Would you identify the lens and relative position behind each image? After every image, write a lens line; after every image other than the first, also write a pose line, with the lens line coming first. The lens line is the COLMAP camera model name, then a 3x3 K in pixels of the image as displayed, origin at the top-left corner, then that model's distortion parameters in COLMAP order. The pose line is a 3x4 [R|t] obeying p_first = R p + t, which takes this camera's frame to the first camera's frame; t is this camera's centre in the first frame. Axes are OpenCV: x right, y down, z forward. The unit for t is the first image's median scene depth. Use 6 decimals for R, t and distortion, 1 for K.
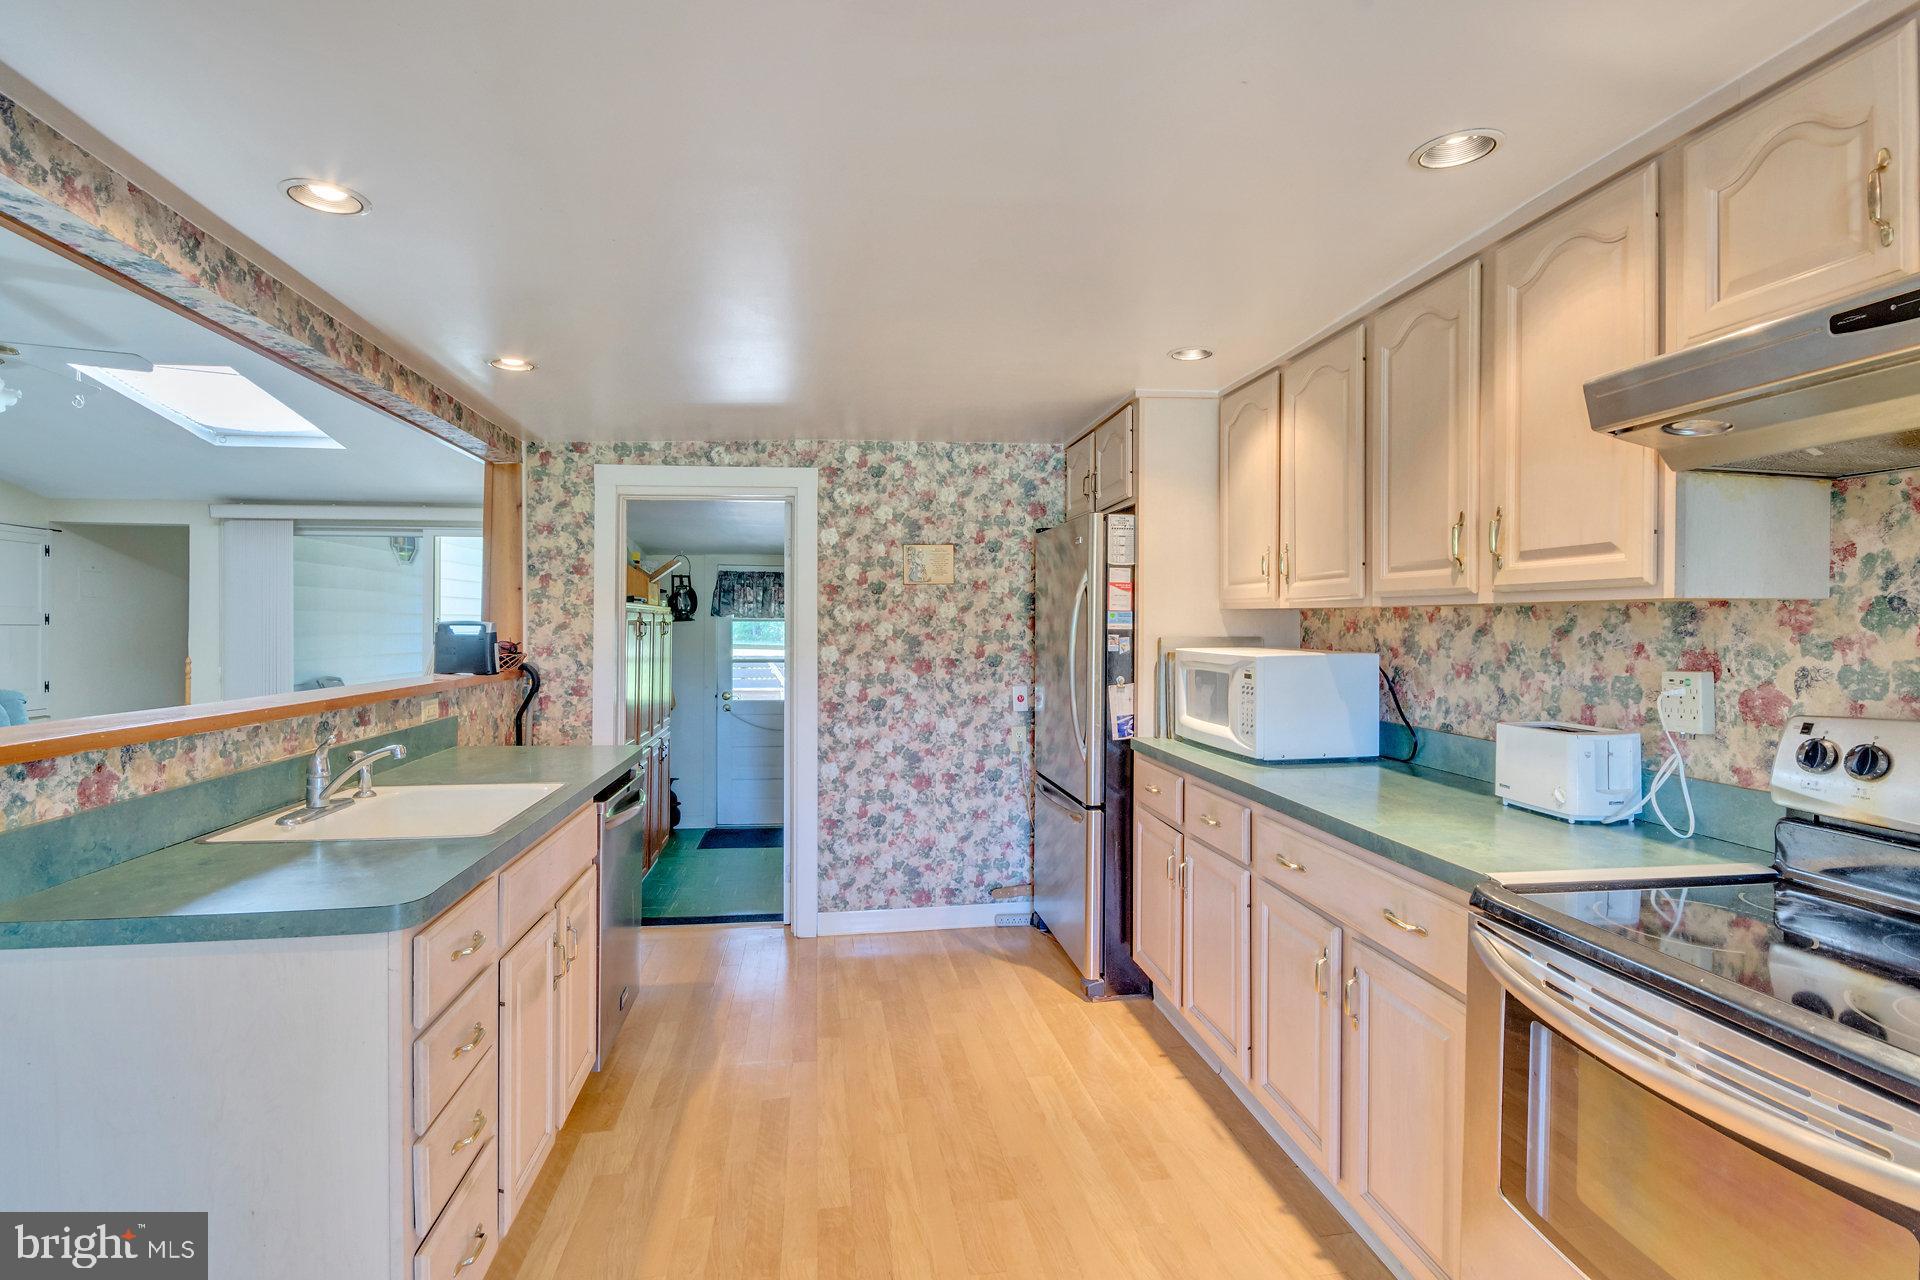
lens RADIAL K [[898.5, 0, 954.8], [0, 898.5, 627.0], [0, 0, 1]] dist [-0.000951, -0.000089]
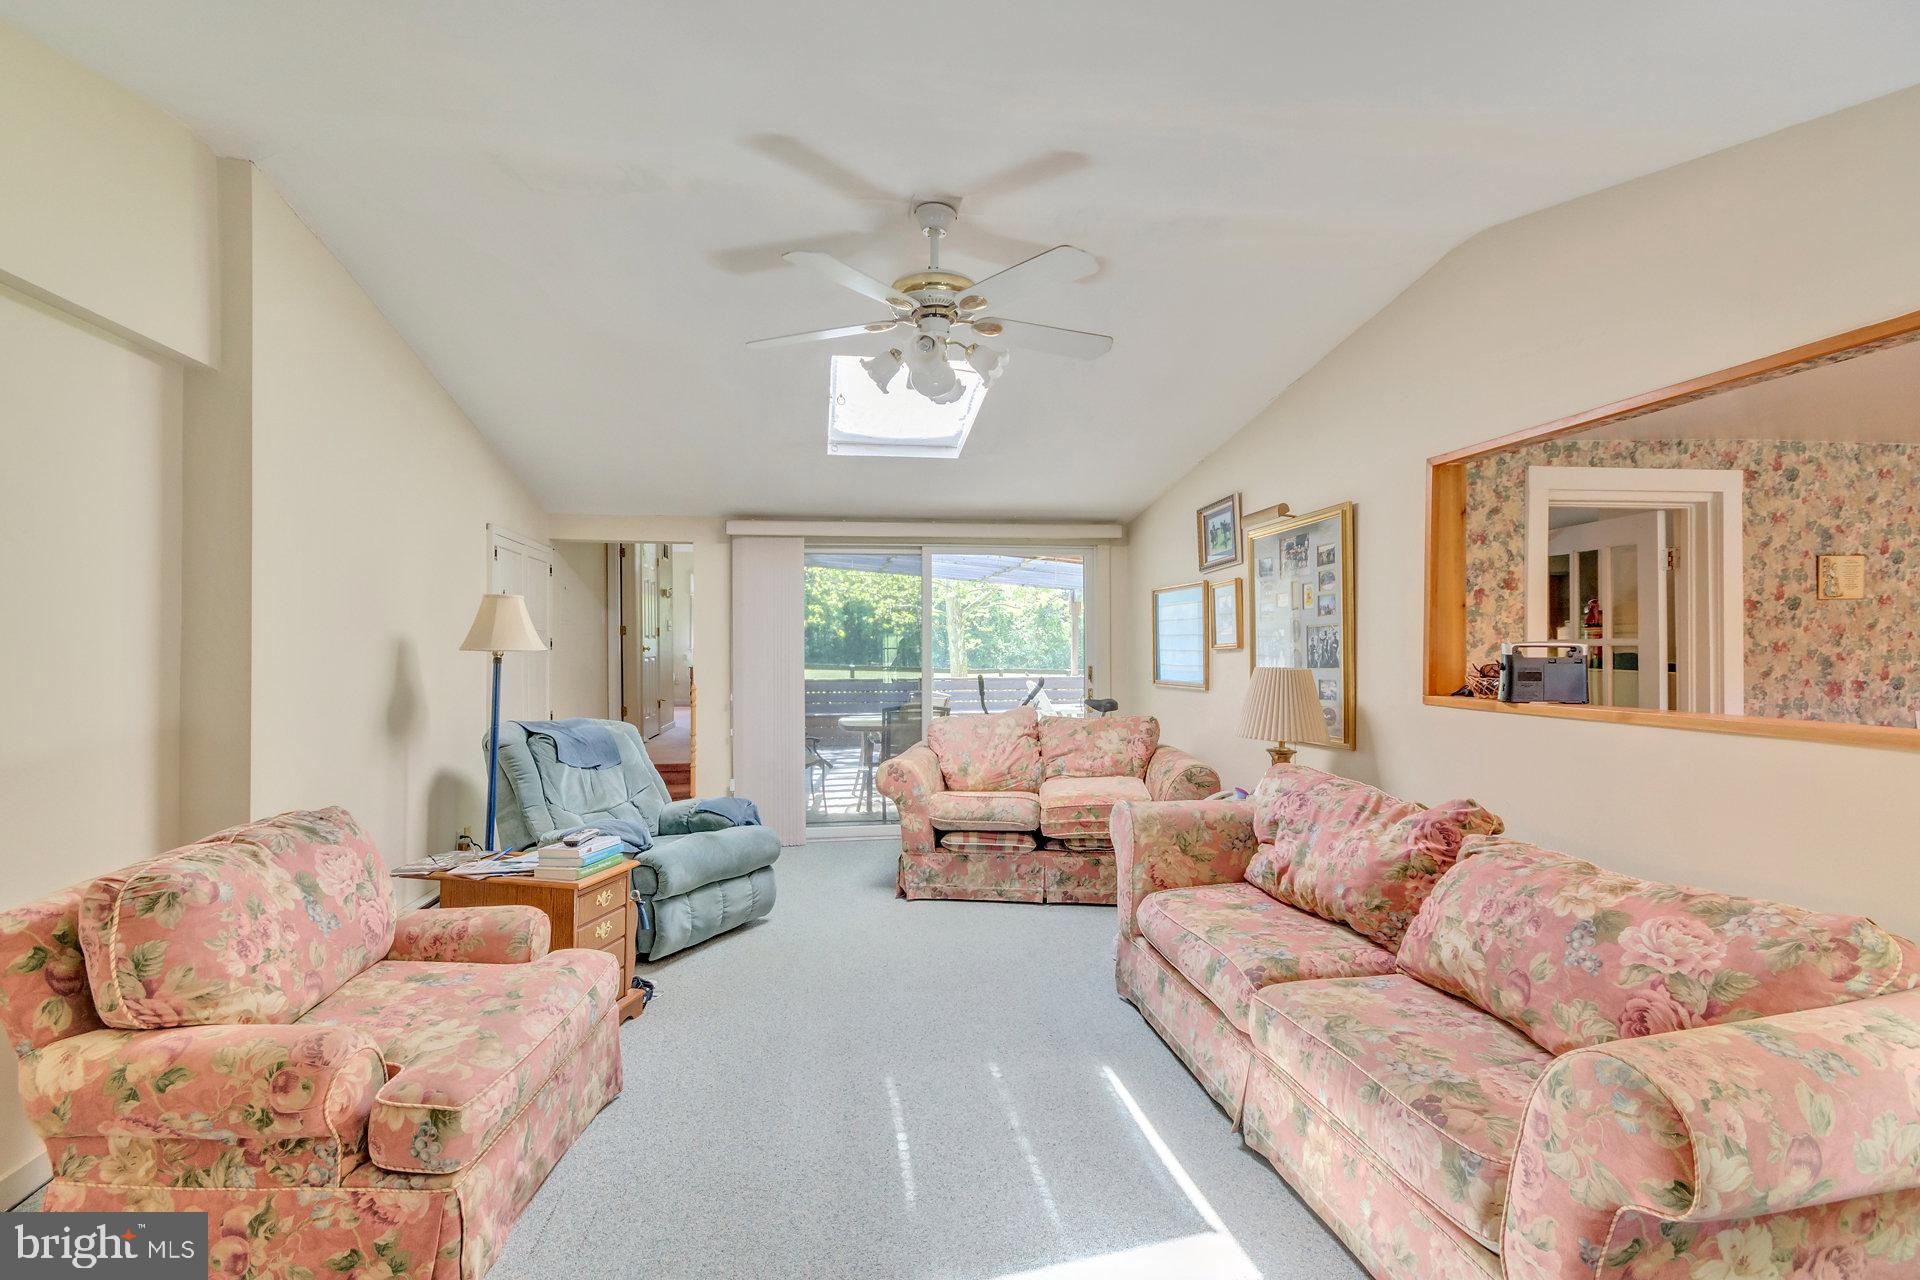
lens RADIAL K [[863.8, 0, 962.4], [0, 863.8, 639.8], [0, 0, 1]] dist [0.003558, 0.000853]
pose [[0.999722, -0.004429, 0.023154, -0.958631], [0.004606, 0.999960, -0.007625, -0.004087], [-0.023119, 0.007730, 0.999703, 0.151146]]
